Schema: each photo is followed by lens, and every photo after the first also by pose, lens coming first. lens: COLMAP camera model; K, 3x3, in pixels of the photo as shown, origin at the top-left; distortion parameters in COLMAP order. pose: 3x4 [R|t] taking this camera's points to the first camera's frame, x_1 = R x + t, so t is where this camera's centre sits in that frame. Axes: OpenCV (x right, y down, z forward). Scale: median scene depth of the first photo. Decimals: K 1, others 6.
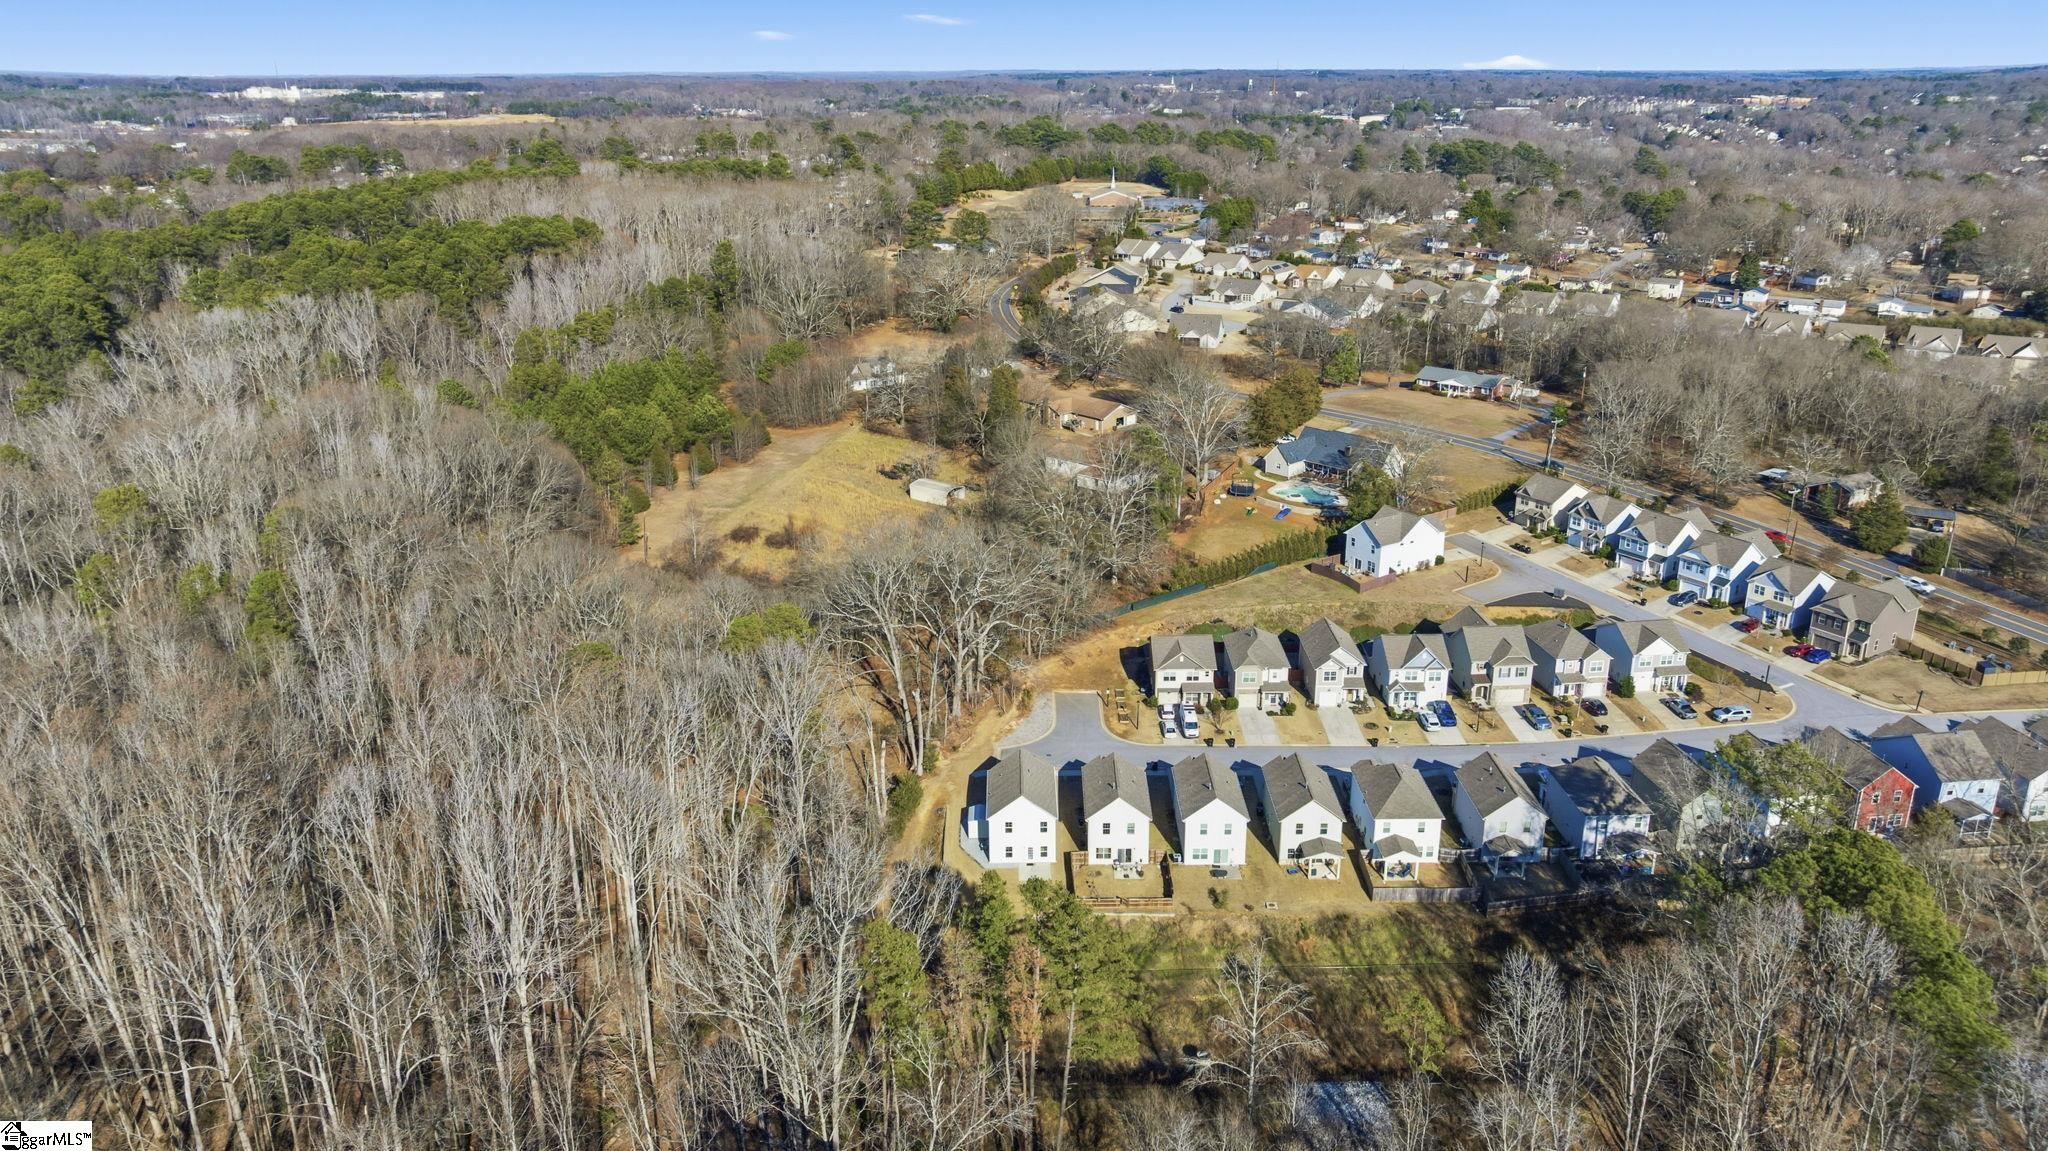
lens RADIAL K [[1502.9, 0, 1028.8], [0, 1502.9, 573.7], [0, 0, 1]] dist [-0.012030, 0.031621]
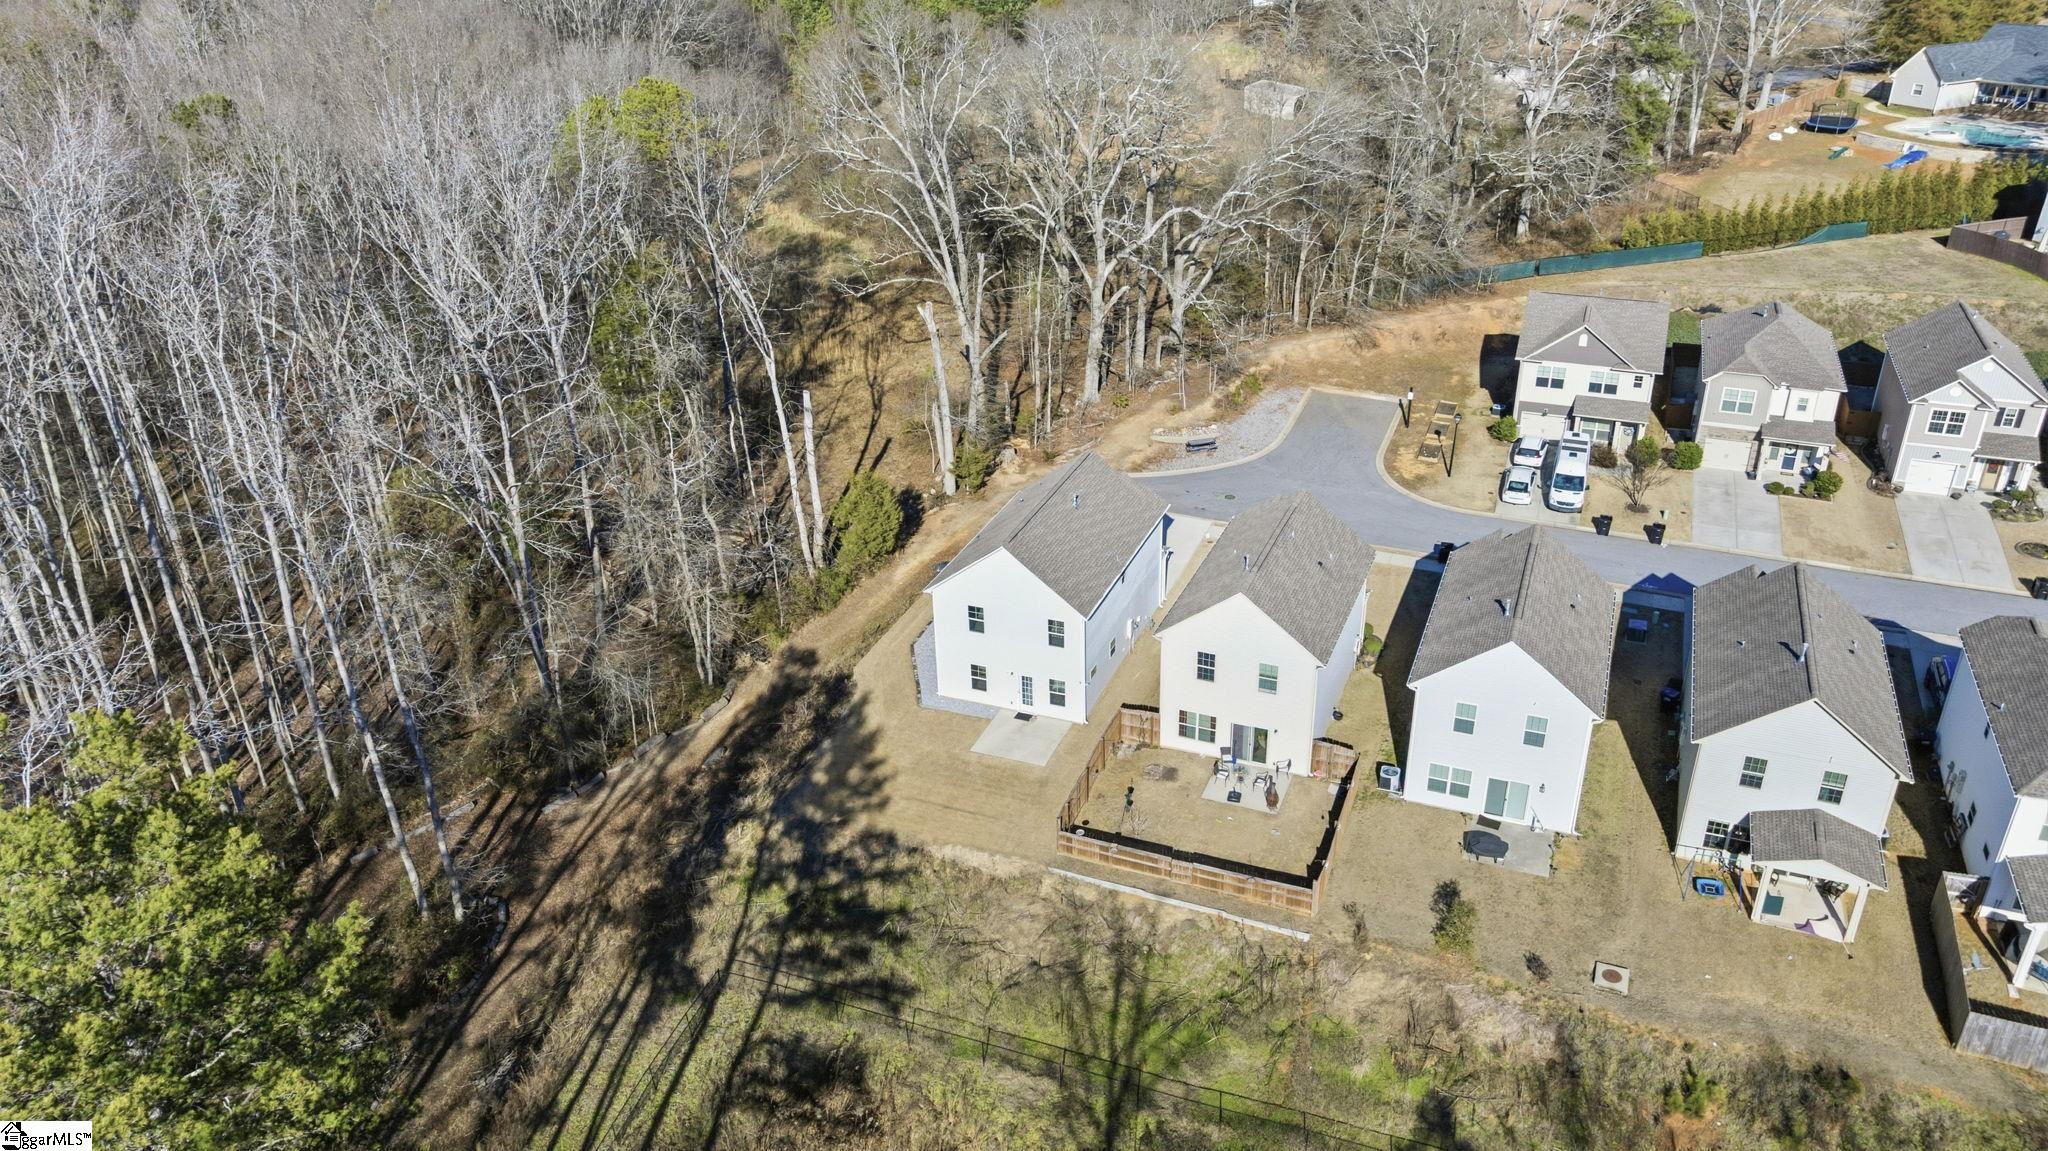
lens RADIAL K [[1502.9, 0, 1025.0], [0, 1502.9, 574.1], [0, 0, 1]] dist [-0.012030, 0.031621]
pose [[0.928329, 0.164606, -0.333332, 0.108462], [-0.118290, 0.980821, 0.154911, 0.075690], [0.352438, -0.104379, 0.929996, 0.514162]]
